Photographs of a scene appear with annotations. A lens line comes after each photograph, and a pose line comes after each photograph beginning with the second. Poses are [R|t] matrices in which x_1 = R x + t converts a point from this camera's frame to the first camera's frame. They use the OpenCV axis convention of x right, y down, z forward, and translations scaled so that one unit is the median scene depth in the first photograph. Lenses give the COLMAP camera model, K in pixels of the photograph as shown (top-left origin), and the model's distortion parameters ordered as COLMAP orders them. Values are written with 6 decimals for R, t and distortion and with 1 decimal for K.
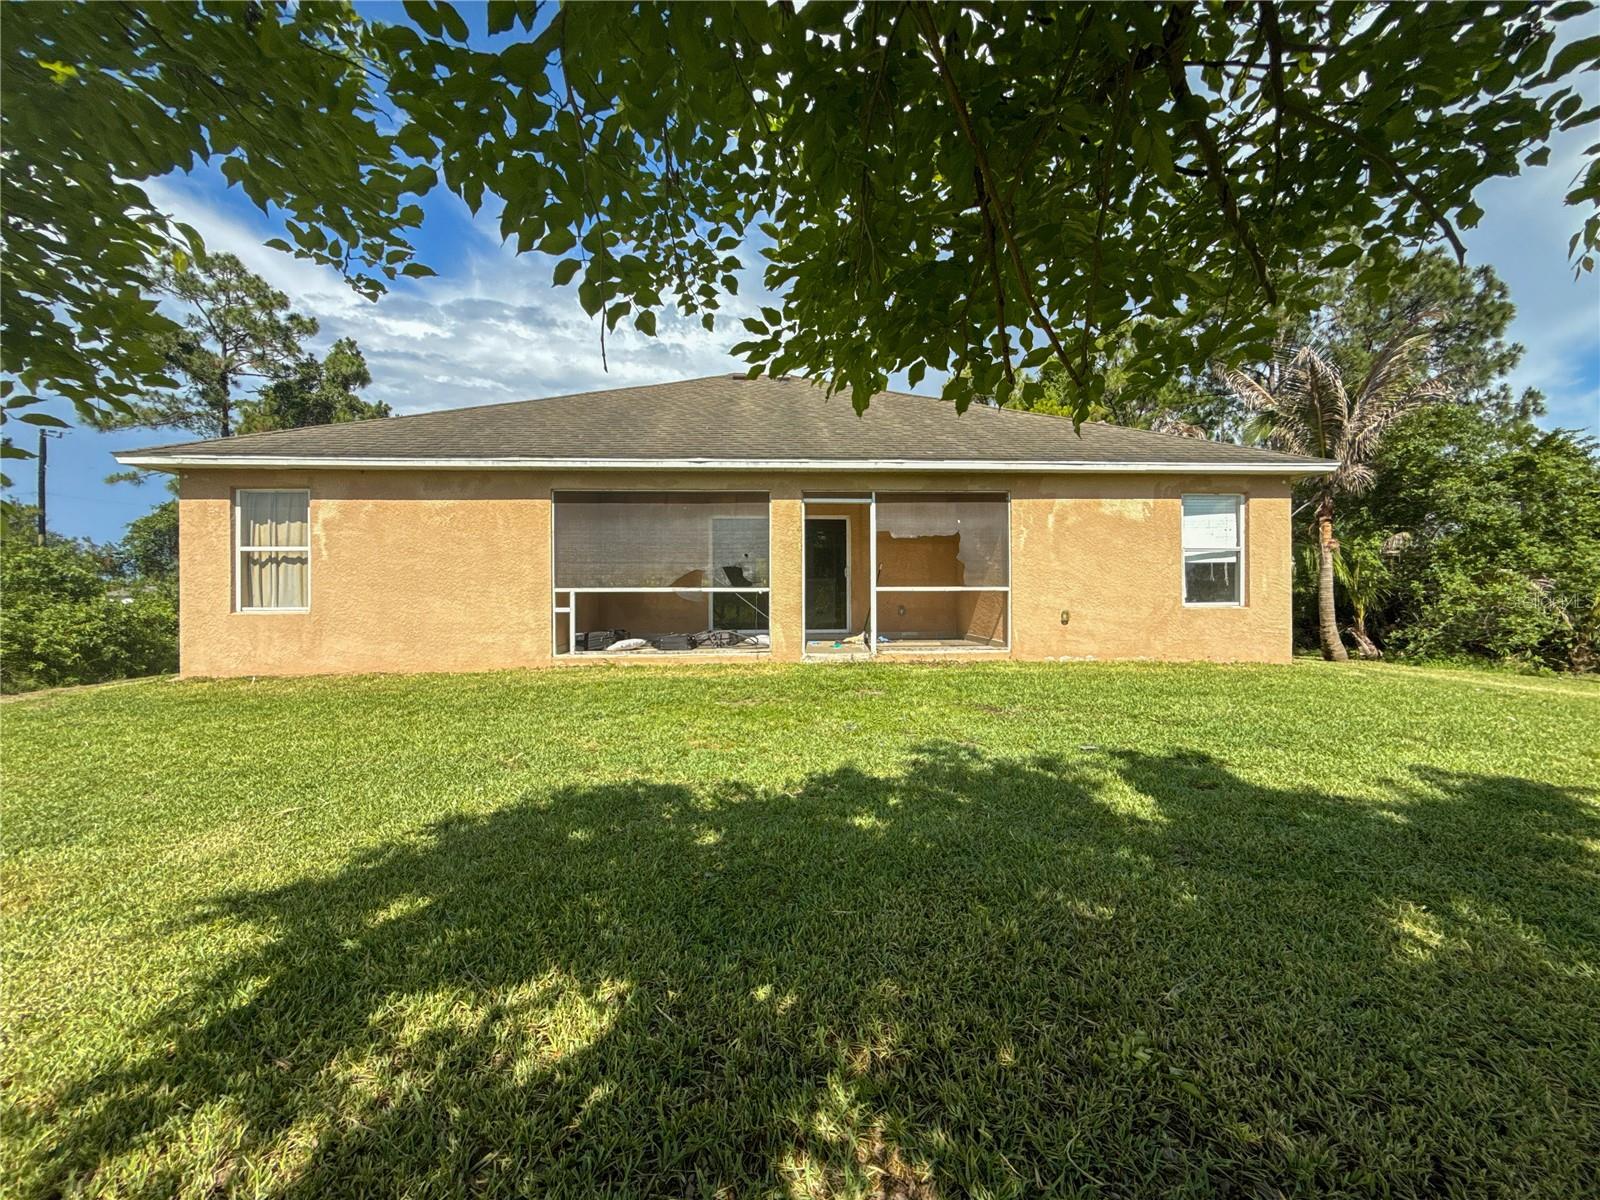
lens RADIAL K [[642.2, 0, 801.5], [0, 642.2, 599.0], [0, 0, 1]] dist [0.001379, -0.000109]
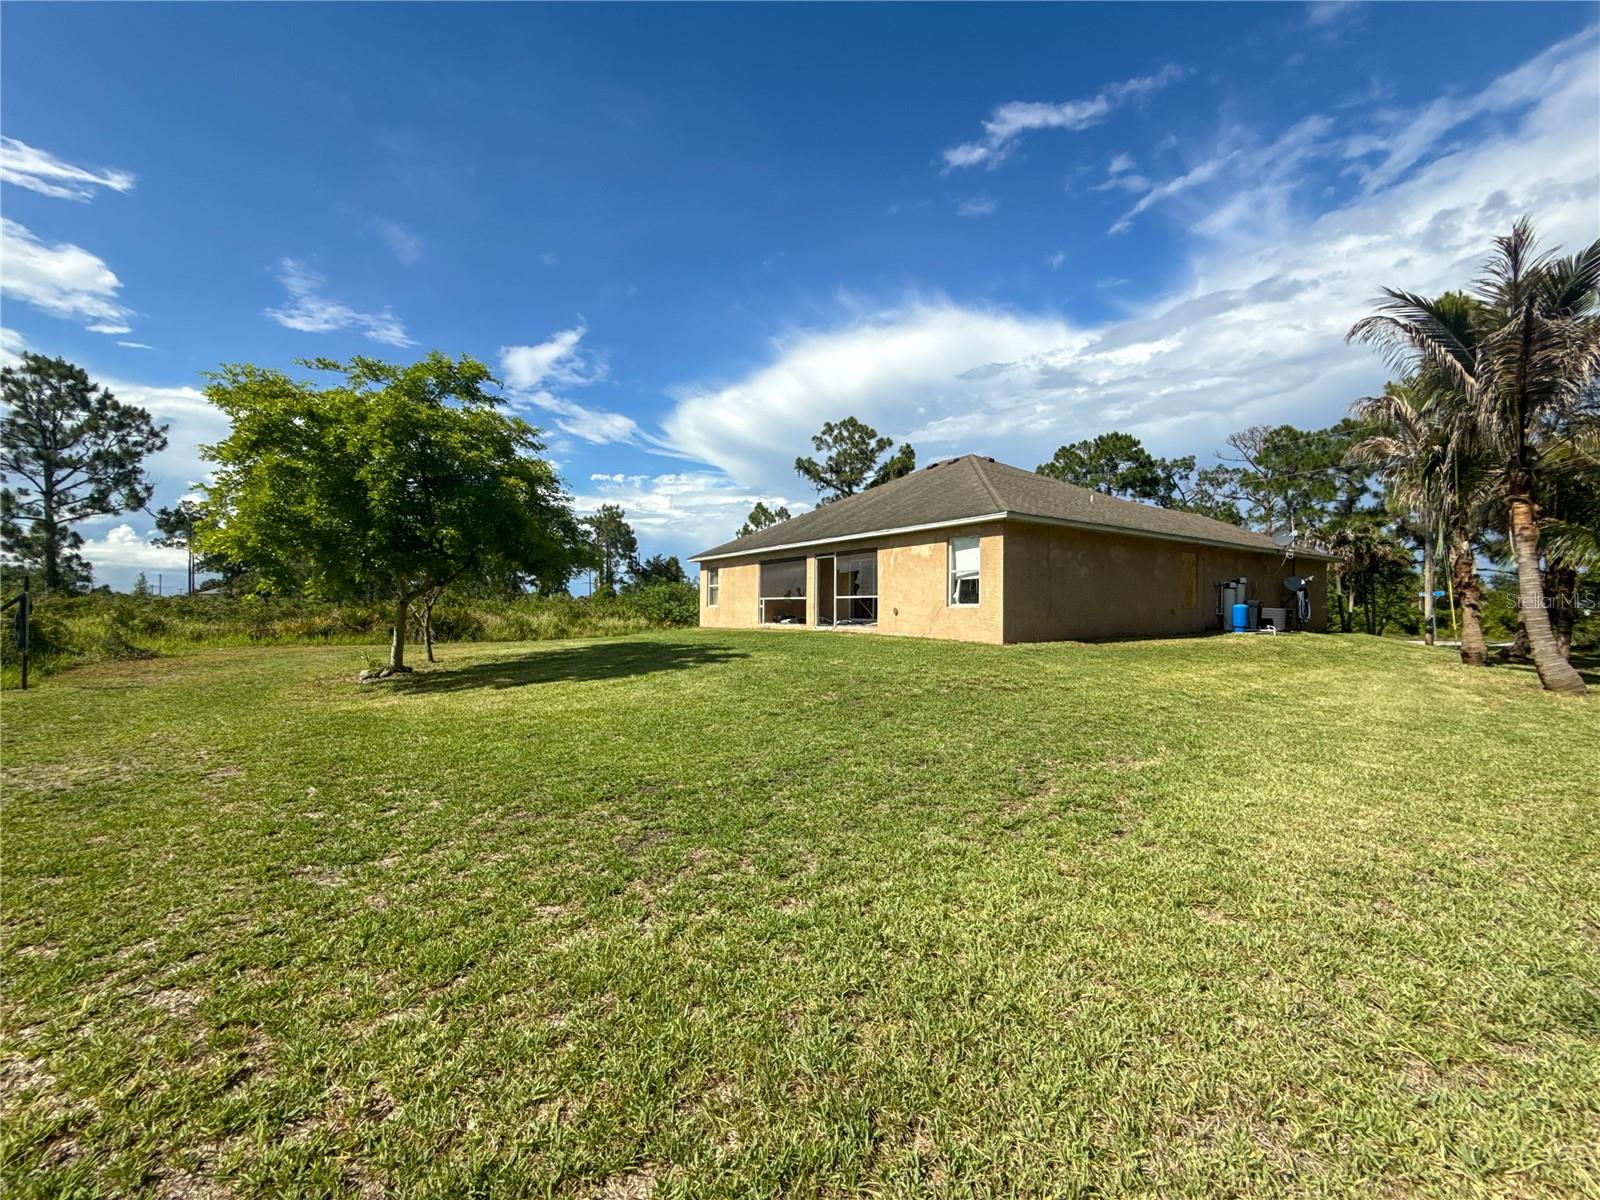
lens RADIAL K [[642.2, 0, 801.8], [0, 642.2, 606.9], [0, 0, 1]] dist [0.001379, -0.000109]
pose [[0.519727, 0.004847, -0.854319, 1.876092], [-0.009769, 0.999952, -0.000270, 0.016842], [0.854277, 0.008486, 0.519749, -0.197056]]
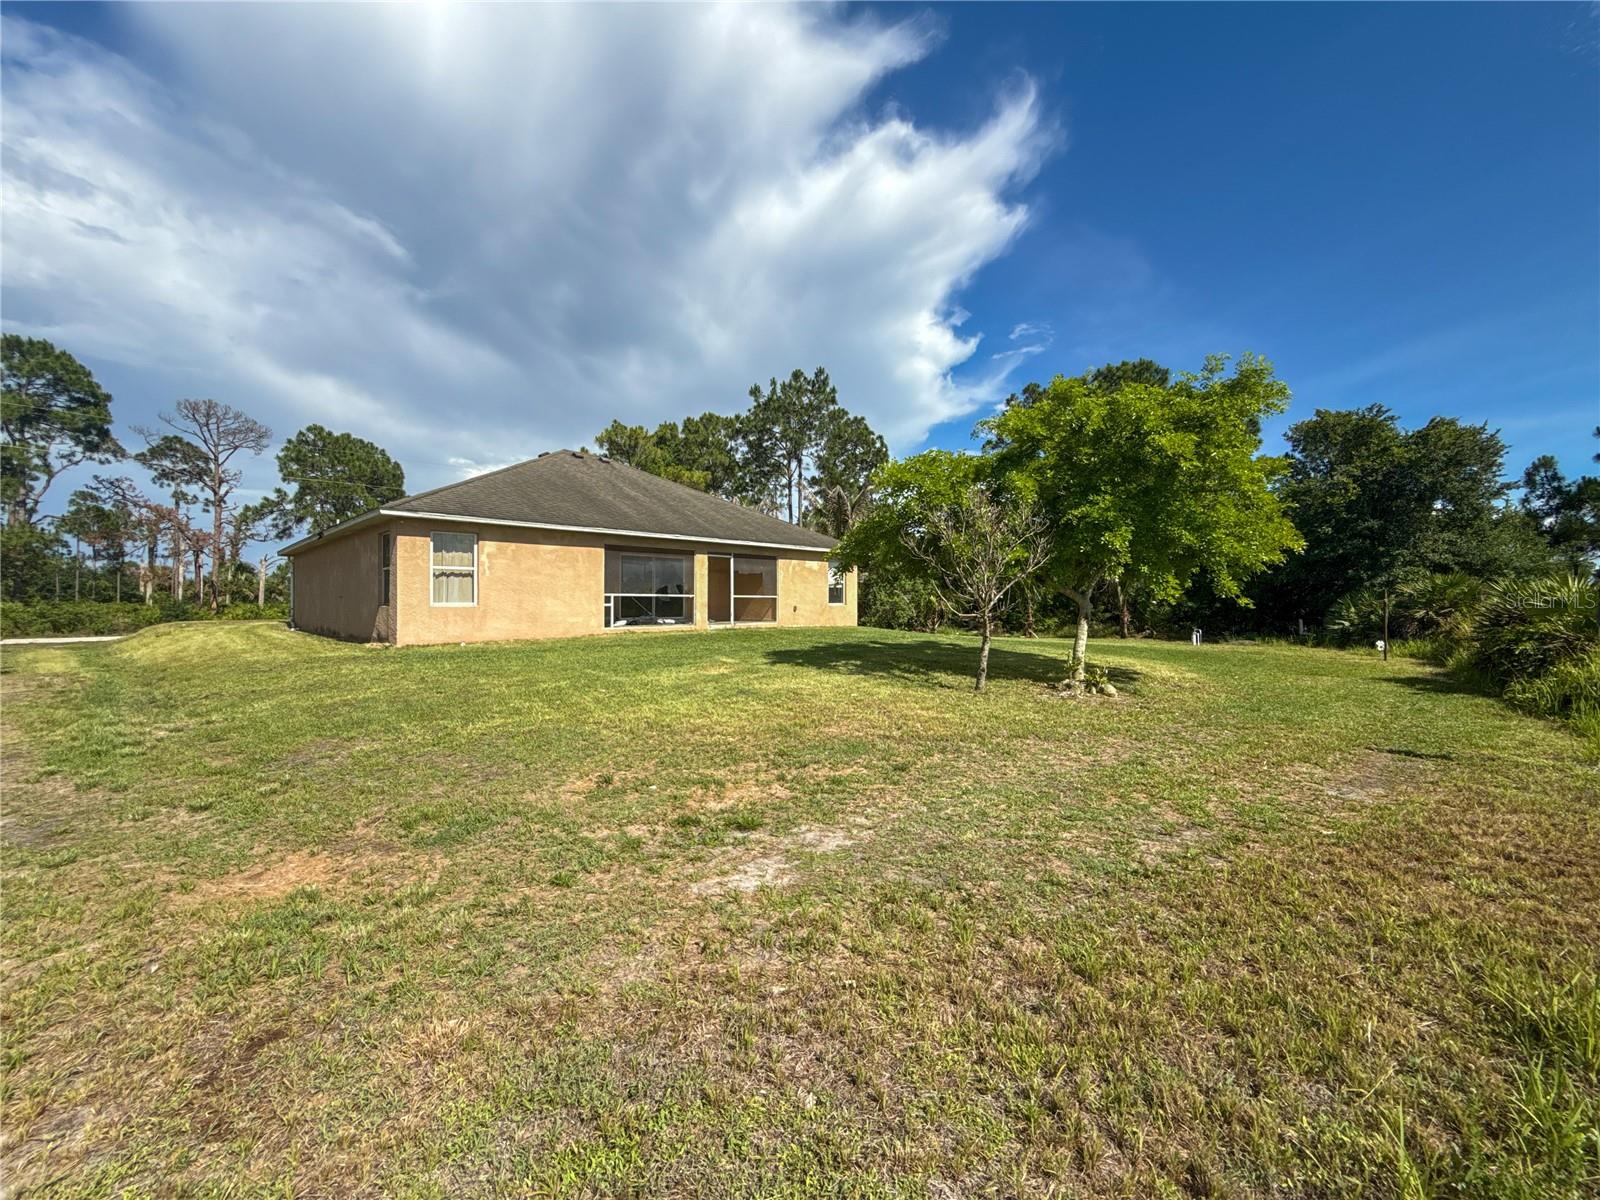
lens RADIAL K [[642.2, 0, 792.4], [0, 642.2, 603.8], [0, 0, 1]] dist [0.001379, -0.000109]
pose [[0.751778, 0.004223, 0.659403, -1.216836], [-0.001629, 0.999988, -0.004547, 0.021736], [-0.659415, 0.002345, 0.751776, -0.832915]]
